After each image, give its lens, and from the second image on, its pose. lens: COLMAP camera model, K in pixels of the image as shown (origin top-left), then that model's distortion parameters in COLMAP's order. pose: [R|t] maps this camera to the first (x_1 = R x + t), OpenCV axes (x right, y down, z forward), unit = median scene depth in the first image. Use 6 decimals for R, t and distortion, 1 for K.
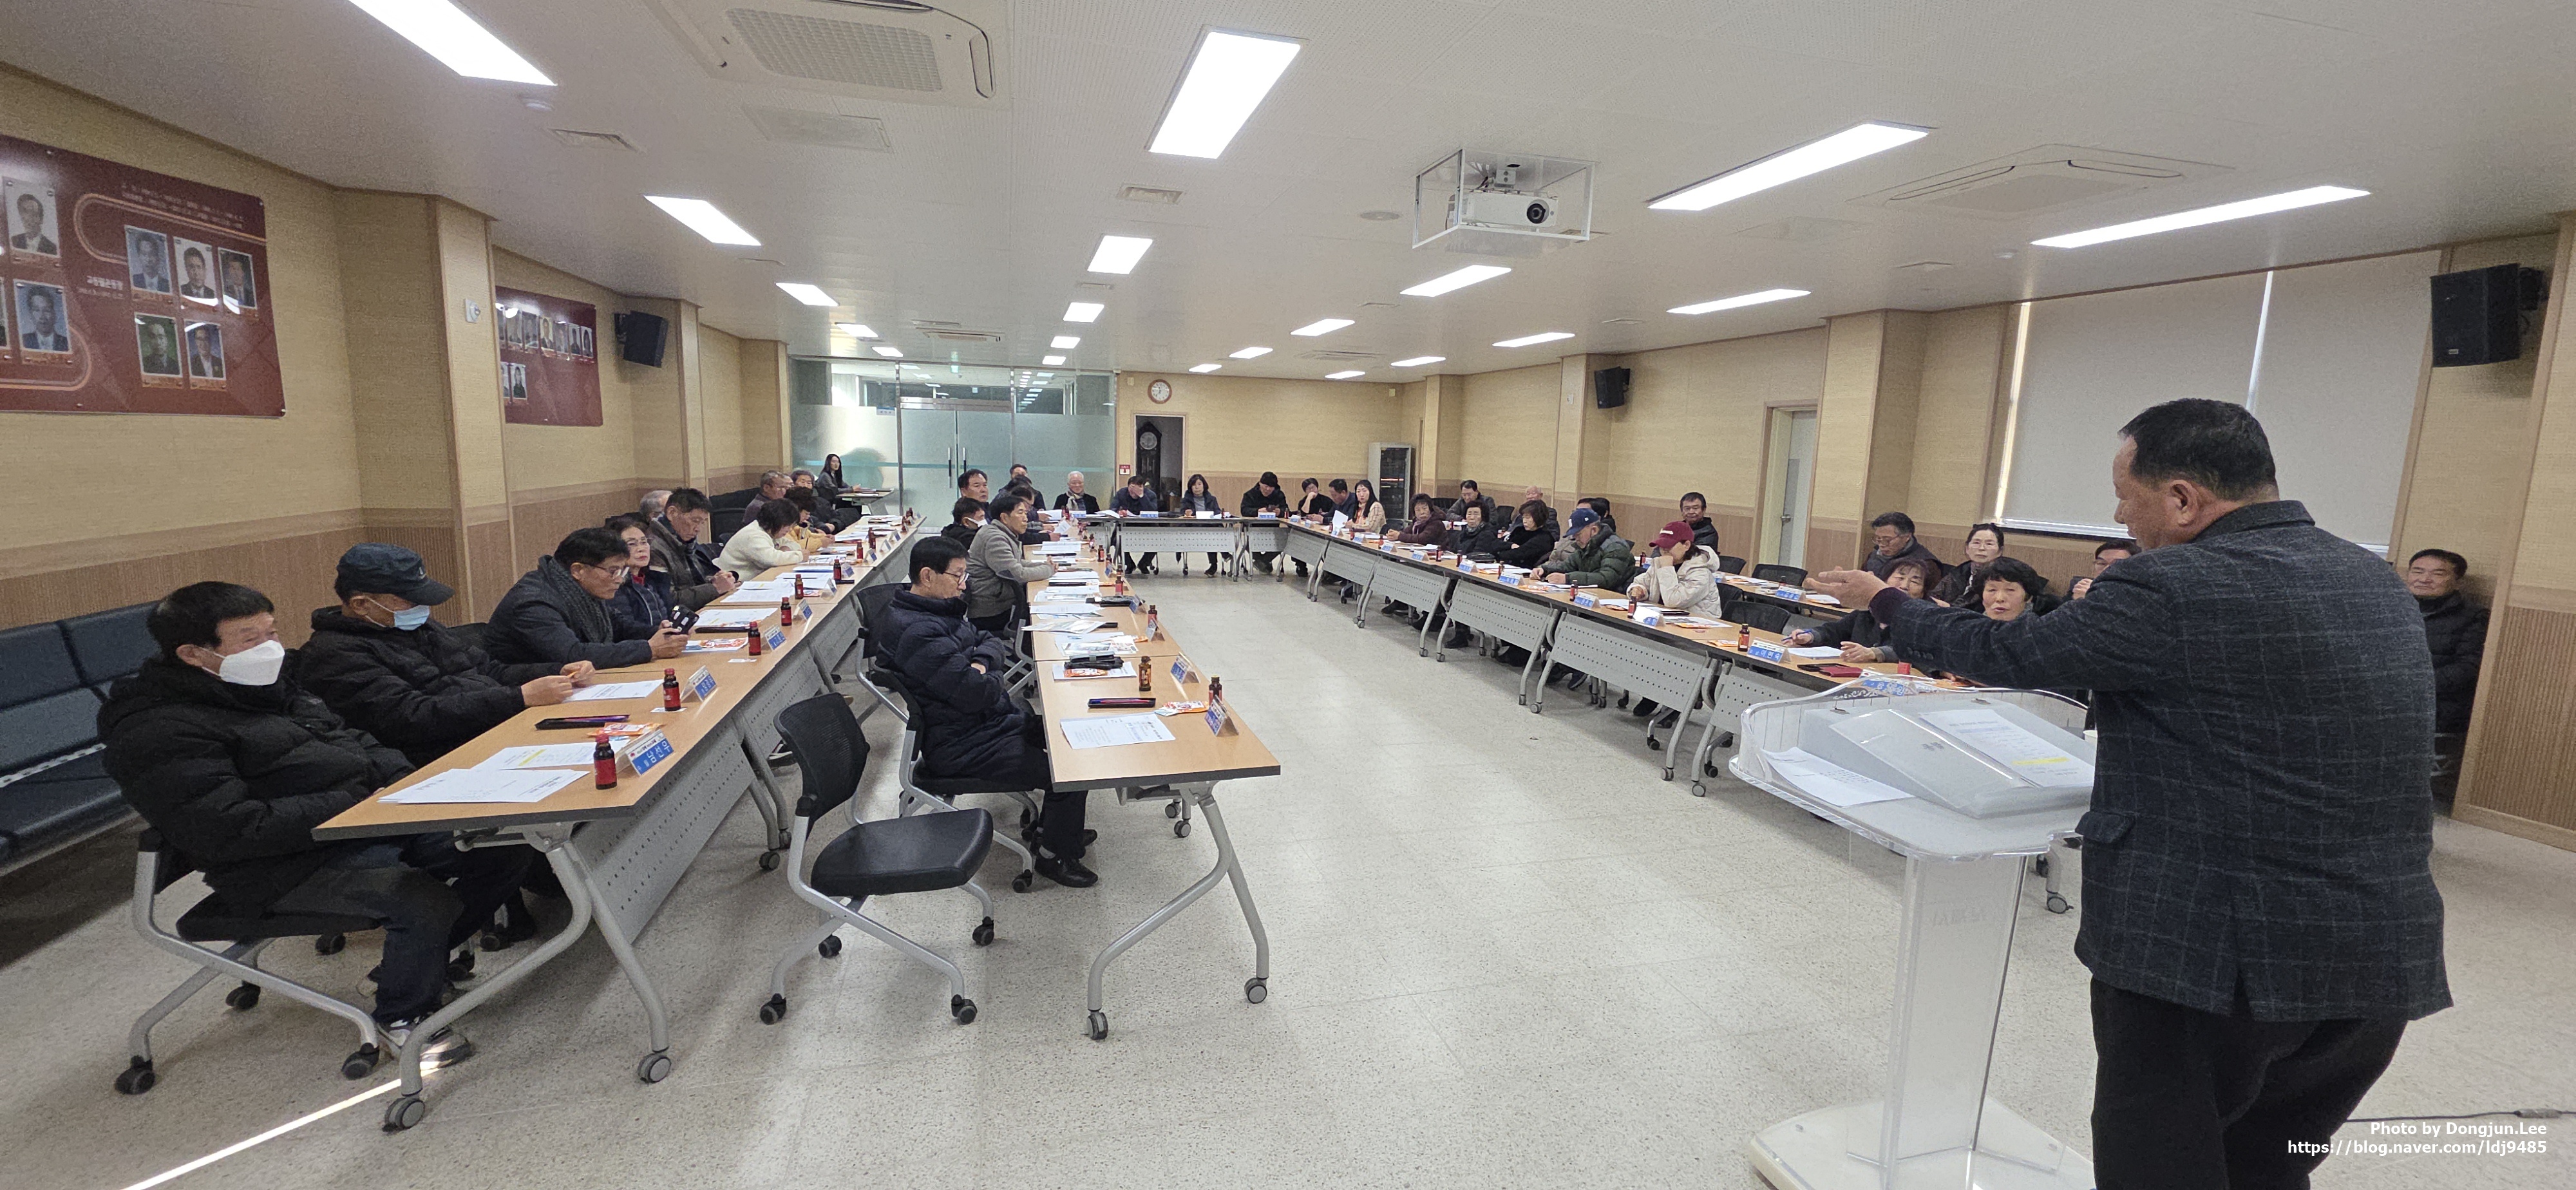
lens RADIAL K [[1028.8, 0, 1288.6], [0, 1028.8, 591.6], [0, 0, 1]] dist [0.001299, -0.000745]
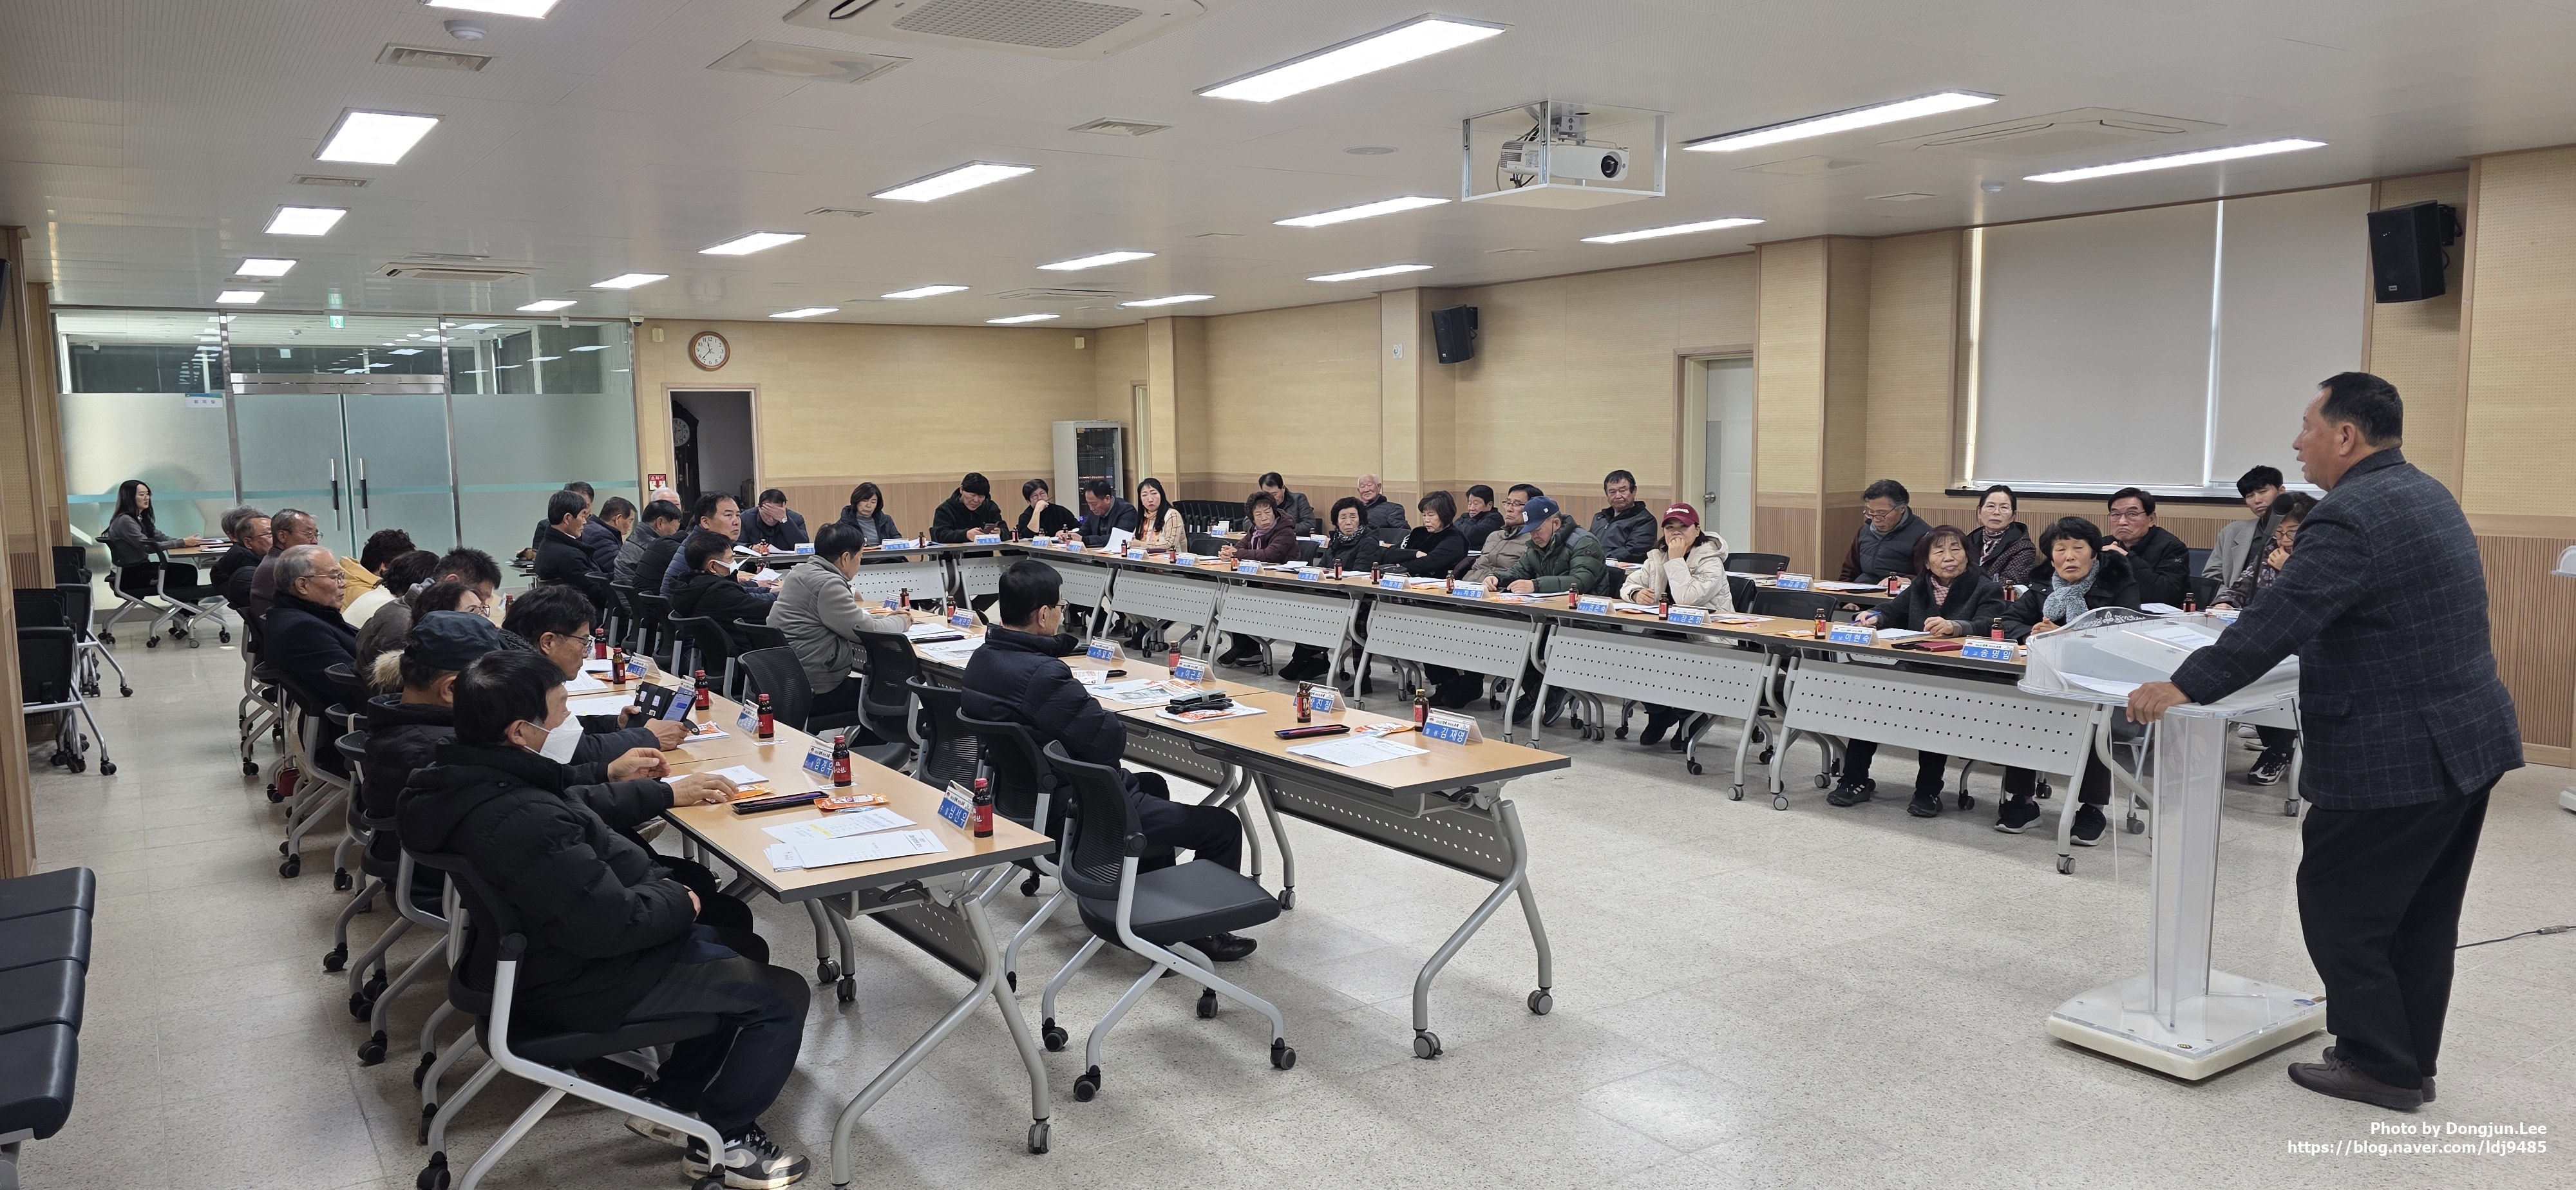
lens RADIAL K [[1756.3, 0, 1288.4], [0, 1756.3, 610.2], [0, 0, 1]] dist [0.037650, -0.015655]
pose [[0.948463, -0.074932, 0.307901, -0.289595], [0.084672, 0.996239, -0.018375, 0.013205], [-0.305366, 0.043498, 0.951241, -0.199701]]
